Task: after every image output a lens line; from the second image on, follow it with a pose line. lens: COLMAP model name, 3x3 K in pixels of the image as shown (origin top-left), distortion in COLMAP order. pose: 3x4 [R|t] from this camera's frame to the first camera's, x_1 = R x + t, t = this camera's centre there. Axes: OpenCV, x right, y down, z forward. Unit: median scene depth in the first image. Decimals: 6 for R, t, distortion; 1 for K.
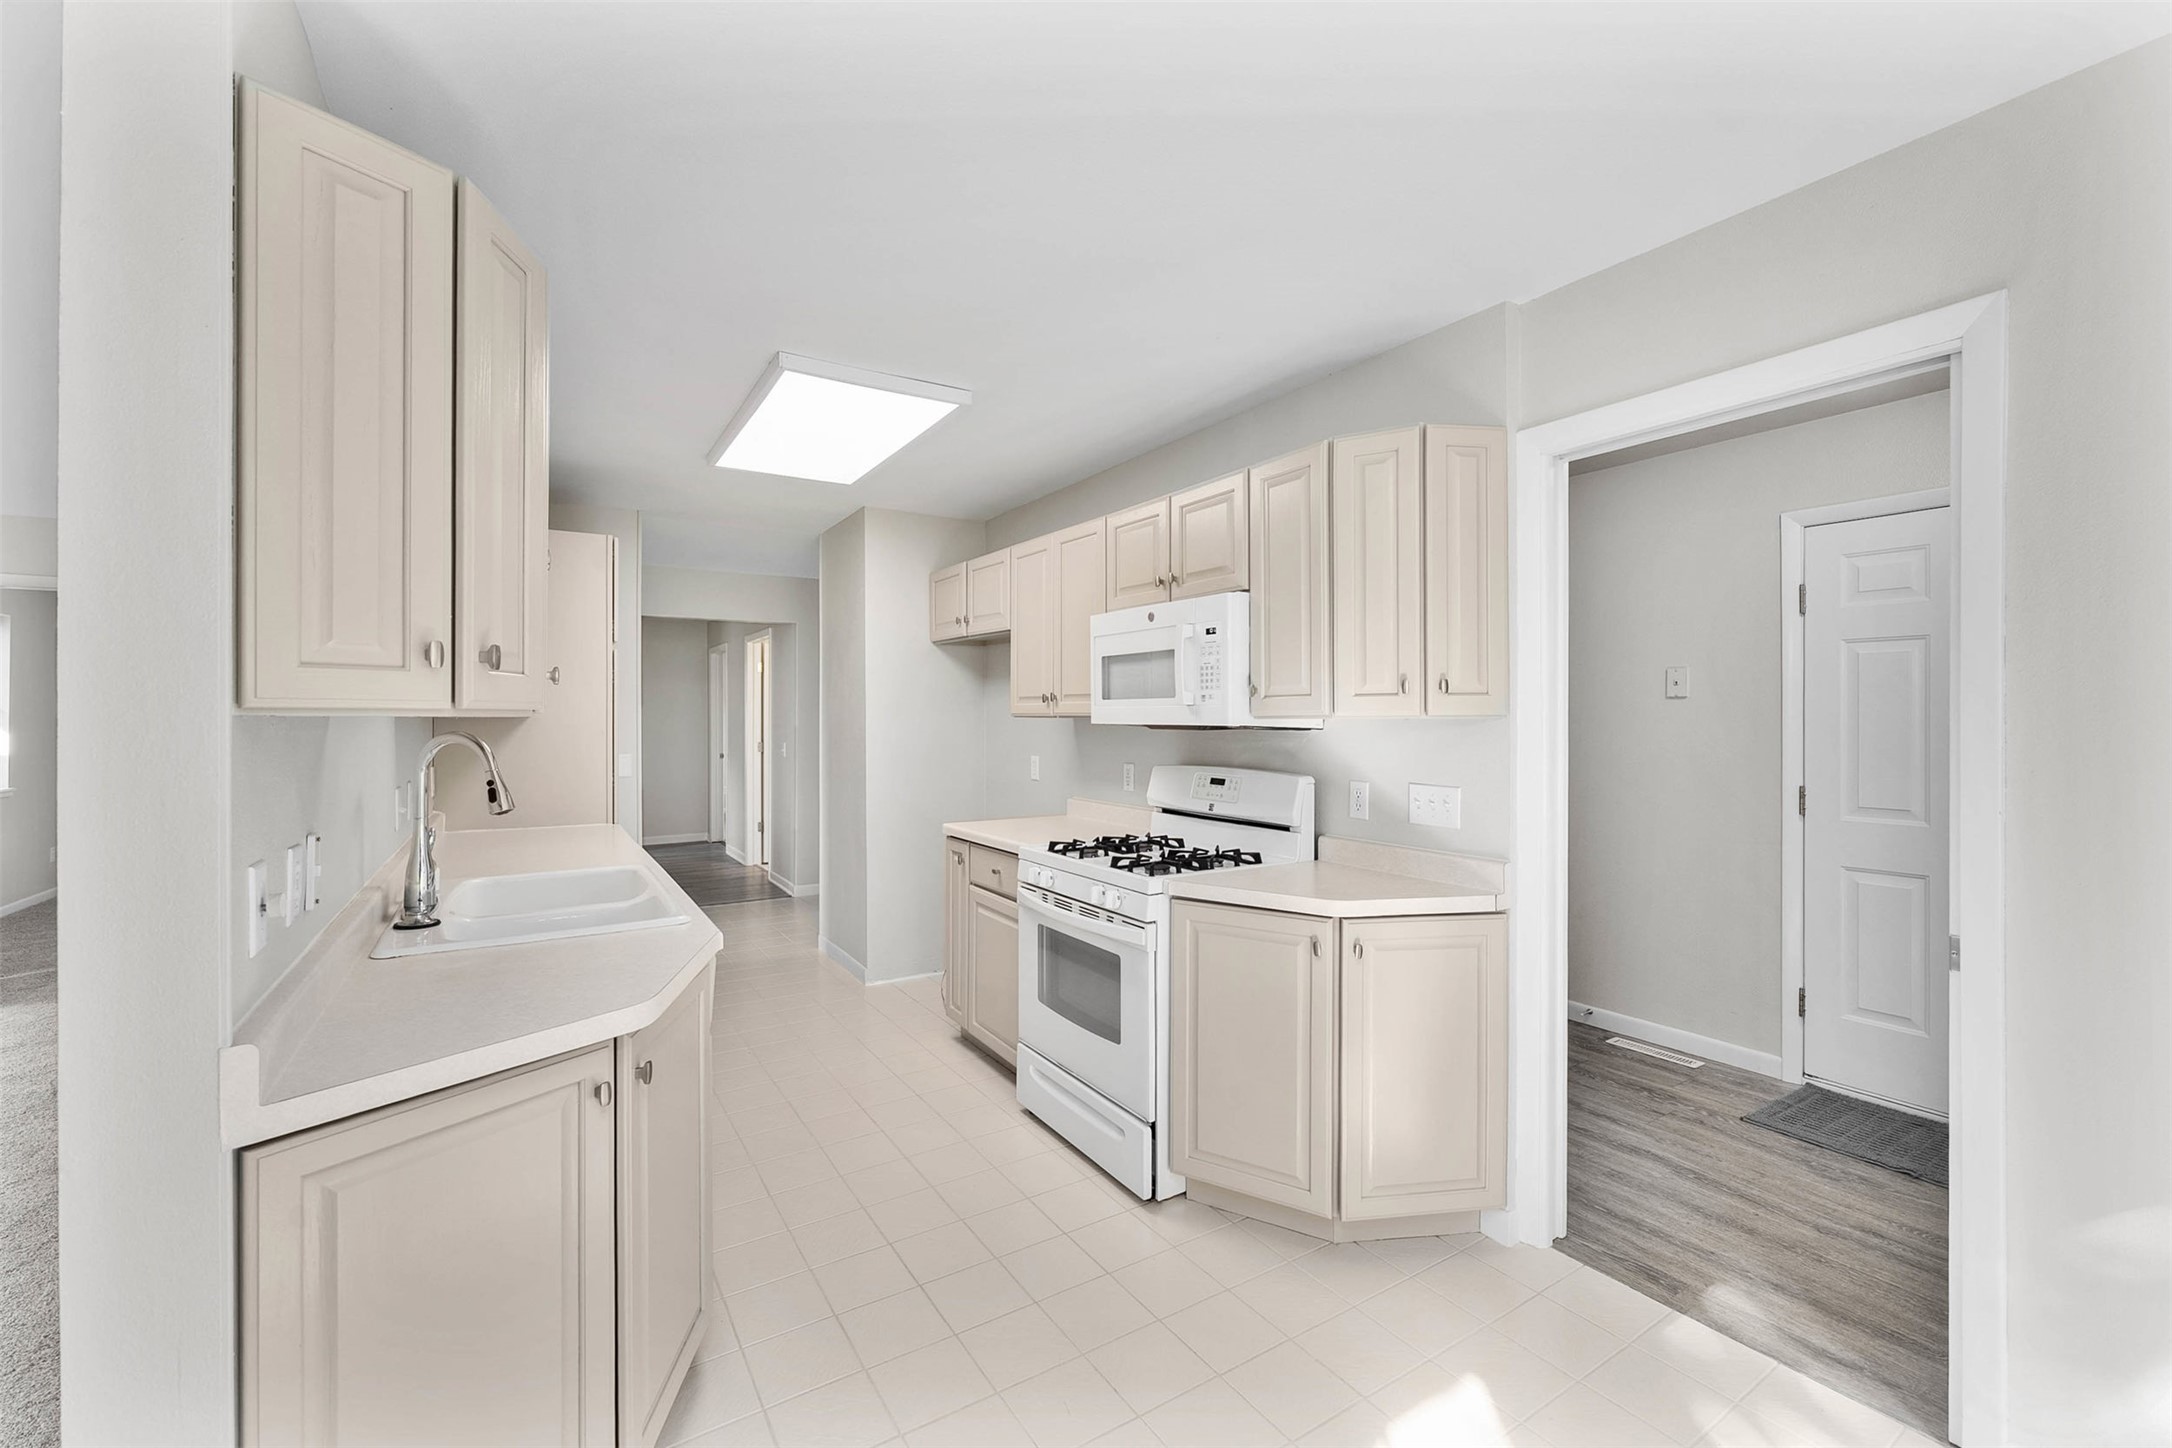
lens RADIAL K [[867.9, 0, 1095.6], [0, 867.9, 721.1], [0, 0, 1]] dist [-0.003229, 0.001071]
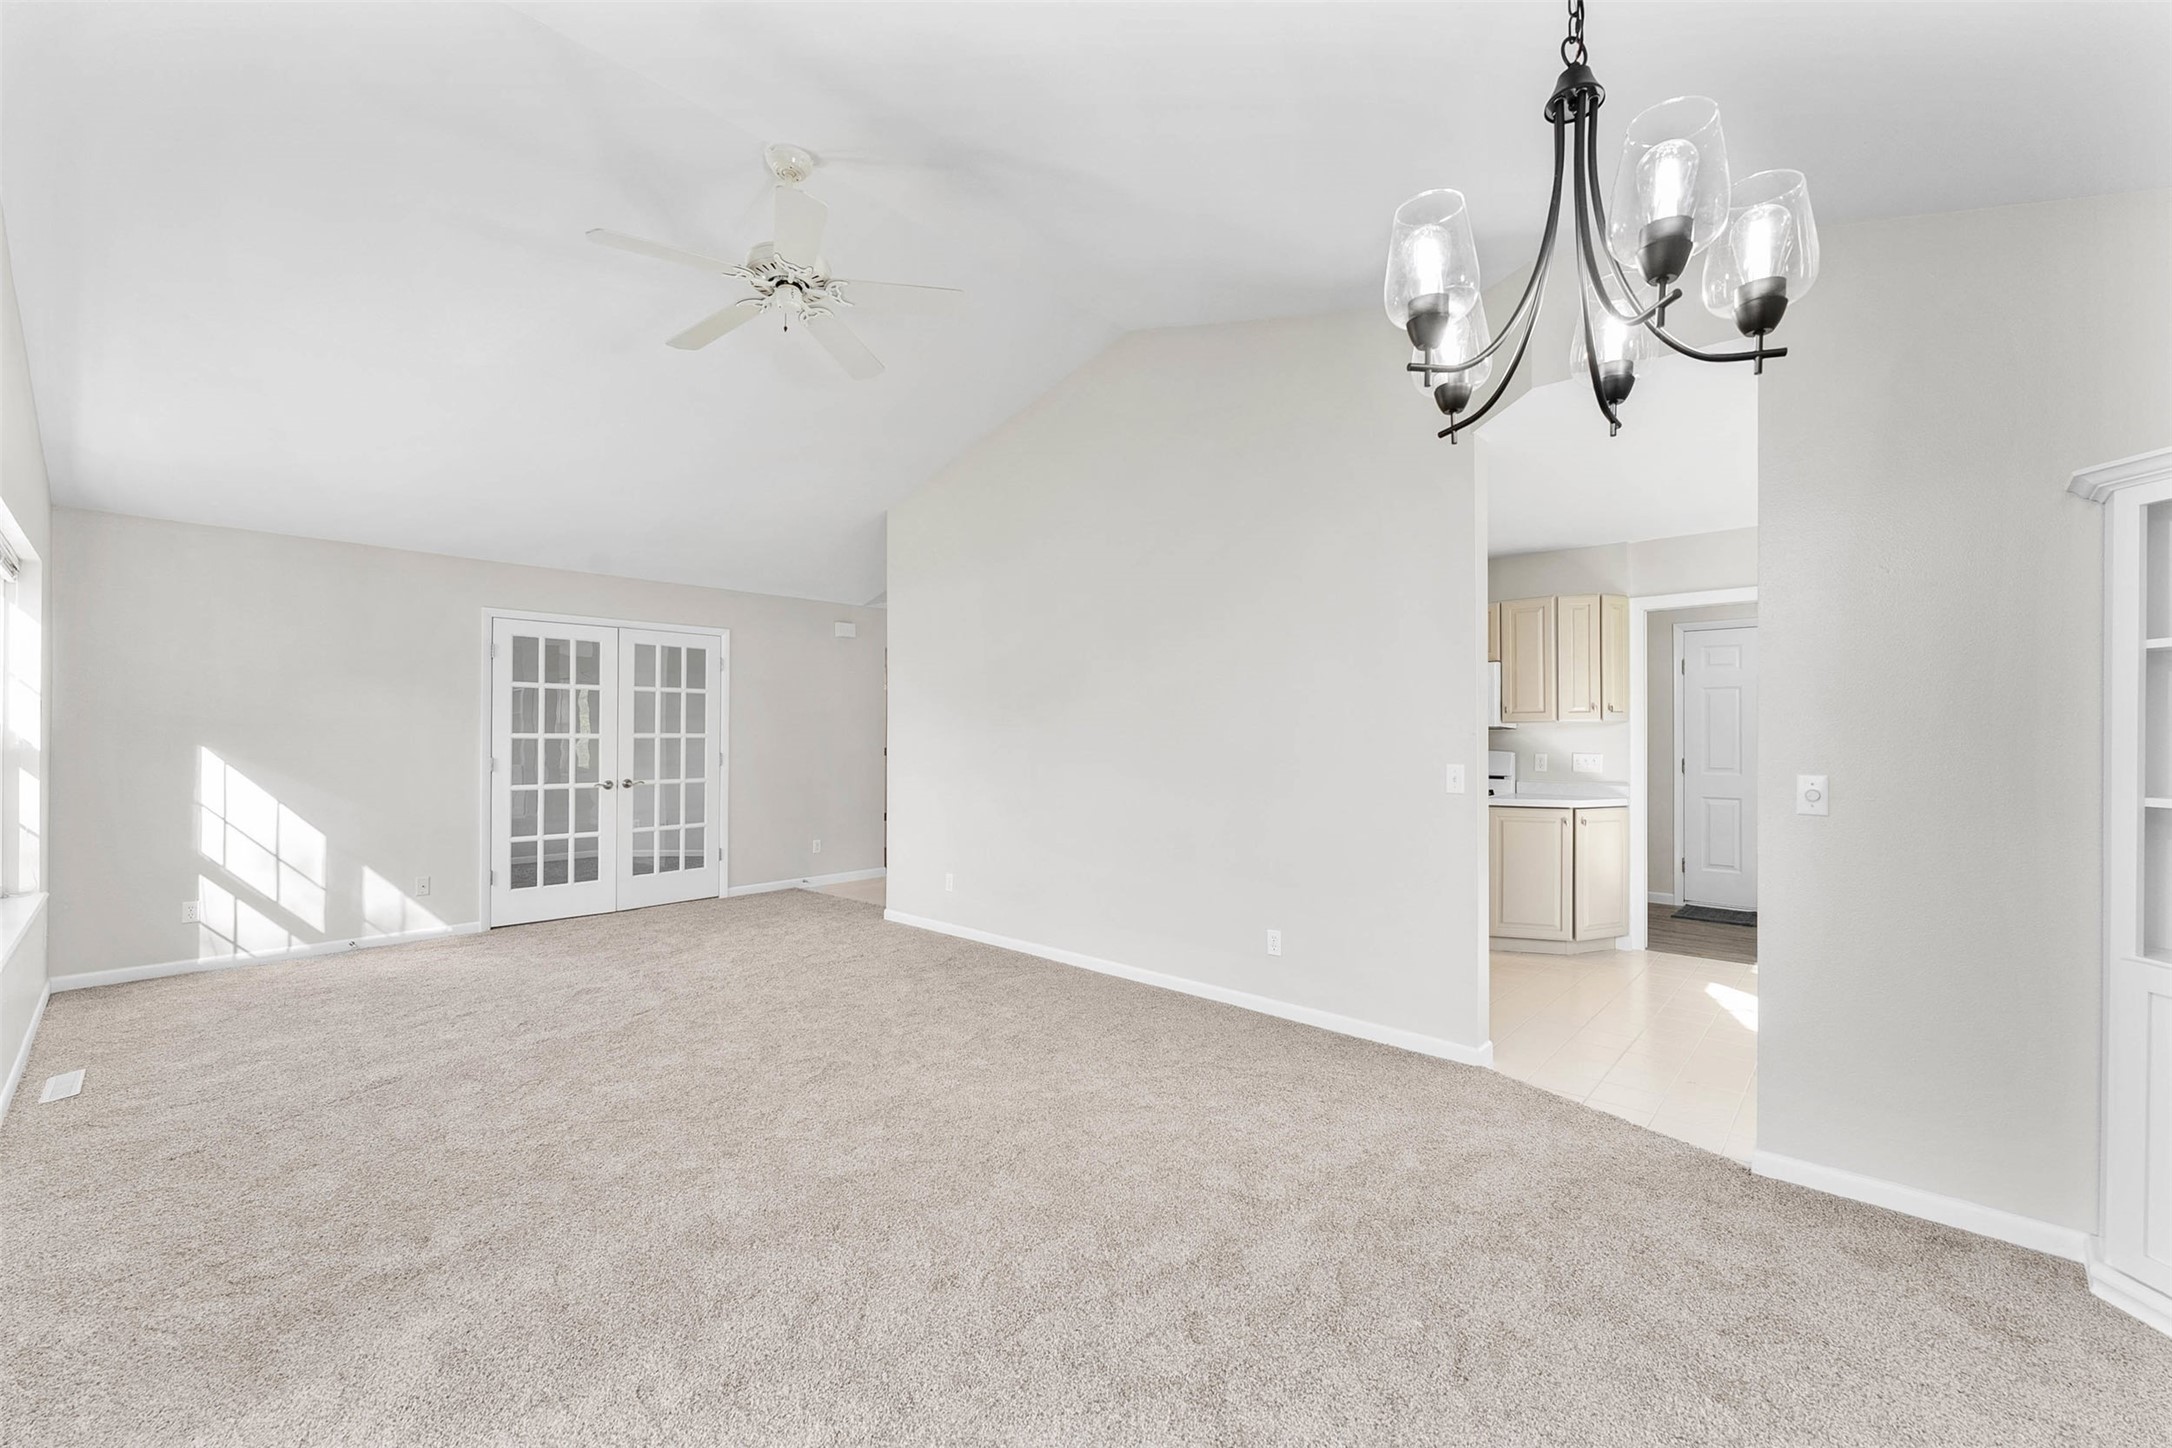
lens RADIAL K [[867.9, 0, 1065.2], [0, 867.9, 734.6], [0, 0, 1]] dist [-0.003229, 0.001071]
pose [[0.969320, 0.001400, 0.245799, -1.278149], [-0.000286, 0.999990, -0.004568, 0.032111], [-0.245802, 0.004358, 0.969310, -0.722104]]
